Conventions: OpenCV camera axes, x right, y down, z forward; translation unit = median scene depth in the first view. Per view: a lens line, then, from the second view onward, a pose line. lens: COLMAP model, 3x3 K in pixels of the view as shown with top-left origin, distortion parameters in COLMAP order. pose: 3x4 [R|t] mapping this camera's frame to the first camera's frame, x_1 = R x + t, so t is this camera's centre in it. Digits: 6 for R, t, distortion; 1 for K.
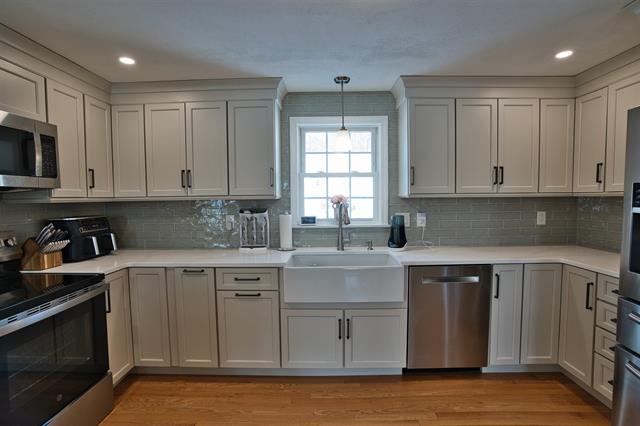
lens RADIAL K [[312.2, 0, 317.9], [0, 312.2, 213.2], [0, 0, 1]] dist [-0.076791, 0.033879]
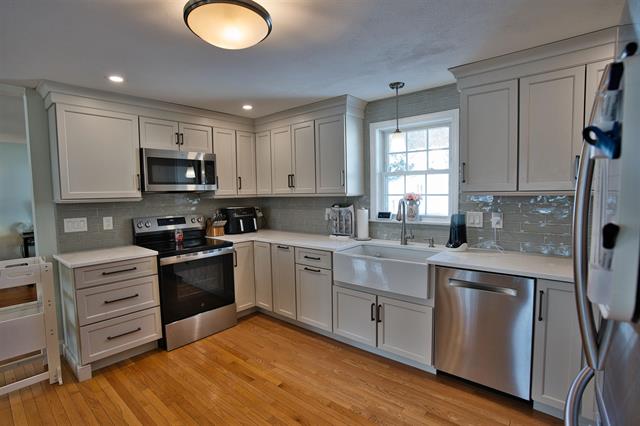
lens RADIAL K [[312.2, 0, 317.9], [0, 312.2, 213.2], [0, 0, 1]] dist [-0.076791, 0.033879]
pose [[0.770295, 0.039472, -0.636465, 0.559928], [-0.023661, 0.999164, 0.033330, -0.018017], [0.637249, -0.010615, 0.770585, 0.000313]]
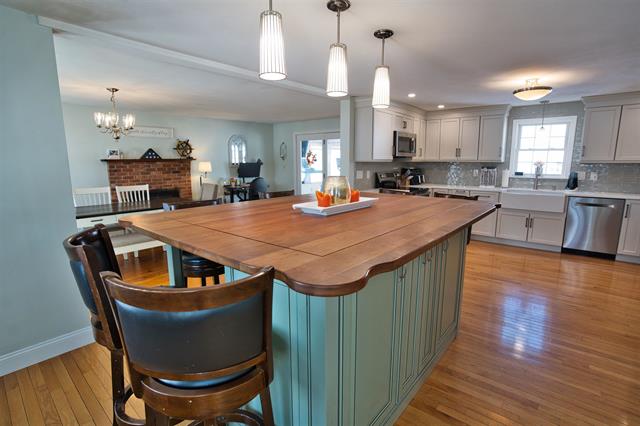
lens RADIAL K [[312.2, 0, 317.9], [0, 312.2, 213.2], [0, 0, 1]] dist [-0.076791, 0.033879]
pose [[0.777503, 0.111961, -0.618833, 0.219052], [-0.037687, 0.990551, 0.131864, 0.072525], [0.627750, -0.079202, 0.774376, -1.435848]]
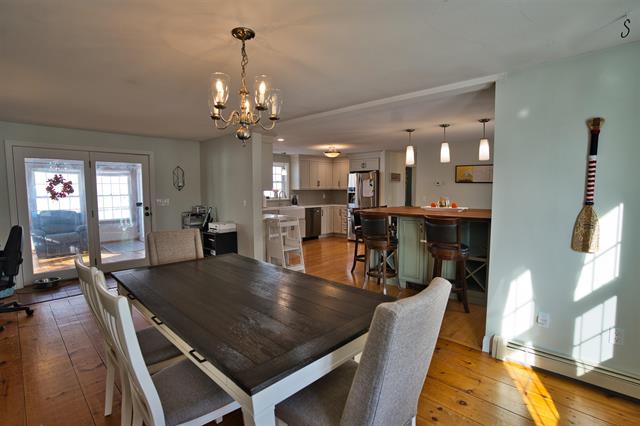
lens RADIAL K [[312.2, 0, 317.9], [0, 312.2, 213.2], [0, 0, 1]] dist [-0.076791, 0.033879]
pose [[0.683699, -0.049957, 0.728053, -2.072333], [0.037505, 0.998741, 0.033311, 0.098135], [-0.728800, 0.004531, 0.684712, -1.484855]]
